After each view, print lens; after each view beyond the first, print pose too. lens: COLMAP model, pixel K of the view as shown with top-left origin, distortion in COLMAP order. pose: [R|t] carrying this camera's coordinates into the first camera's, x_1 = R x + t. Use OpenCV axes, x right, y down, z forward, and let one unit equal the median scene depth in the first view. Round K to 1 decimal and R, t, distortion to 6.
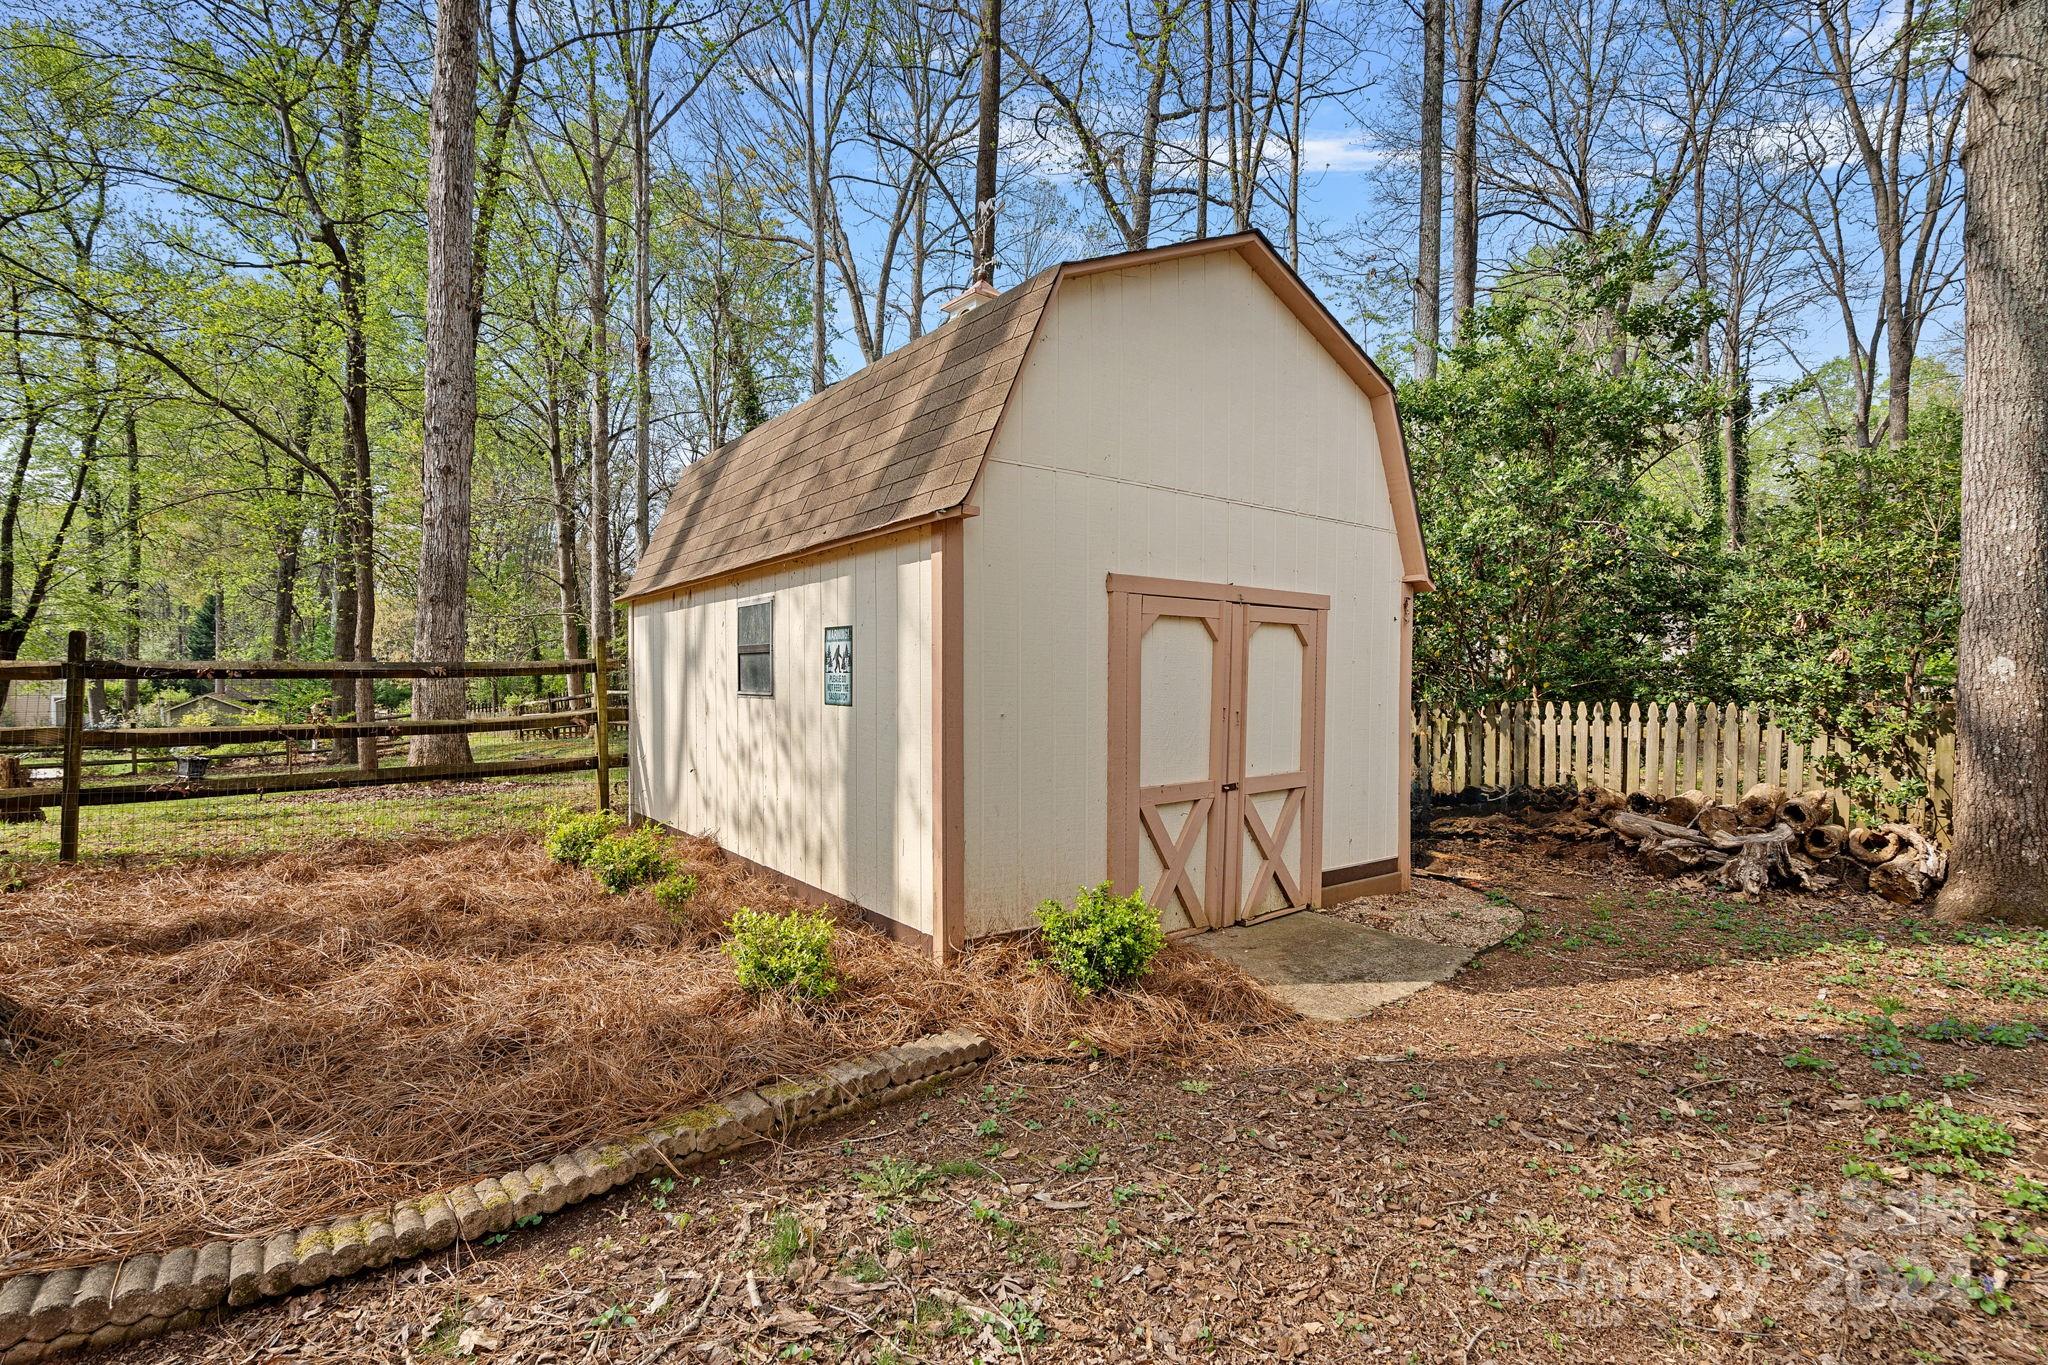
lens RADIAL K [[954.1, 0, 1036.5], [0, 954.1, 679.8], [0, 0, 1]] dist [-0.002171, -0.000596]
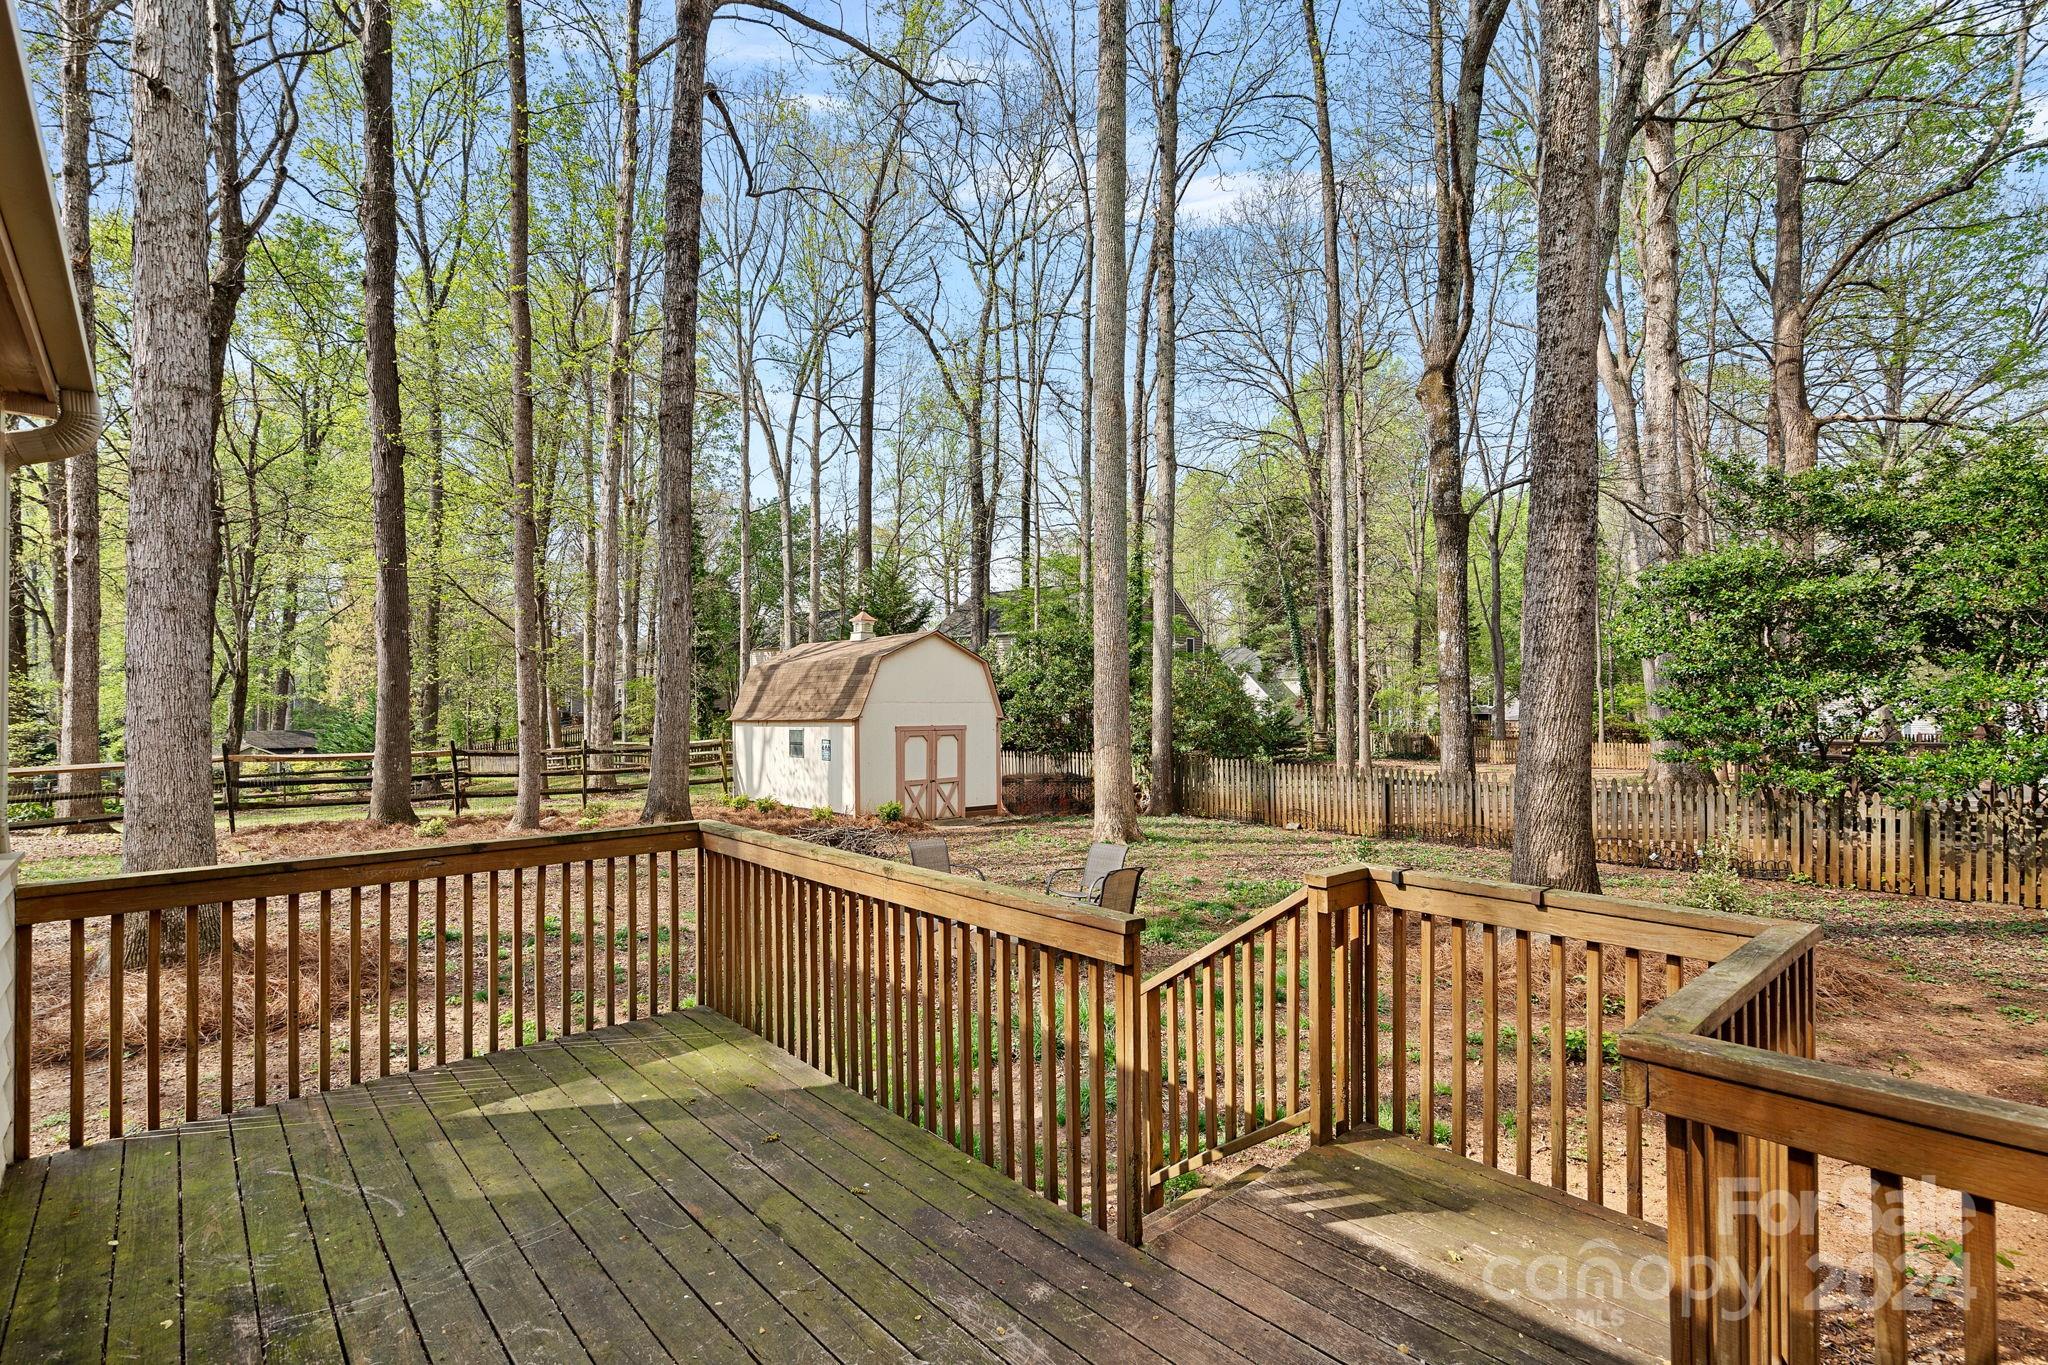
lens RADIAL K [[954.1, 0, 1036.5], [0, 954.1, 679.8], [0, 0, 1]] dist [-0.002171, -0.000596]
pose [[0.992773, -0.003030, 0.119971, 0.135793], [0.005679, 0.999747, -0.021748, -0.164324], [-0.119874, 0.022272, 0.992539, -2.280801]]
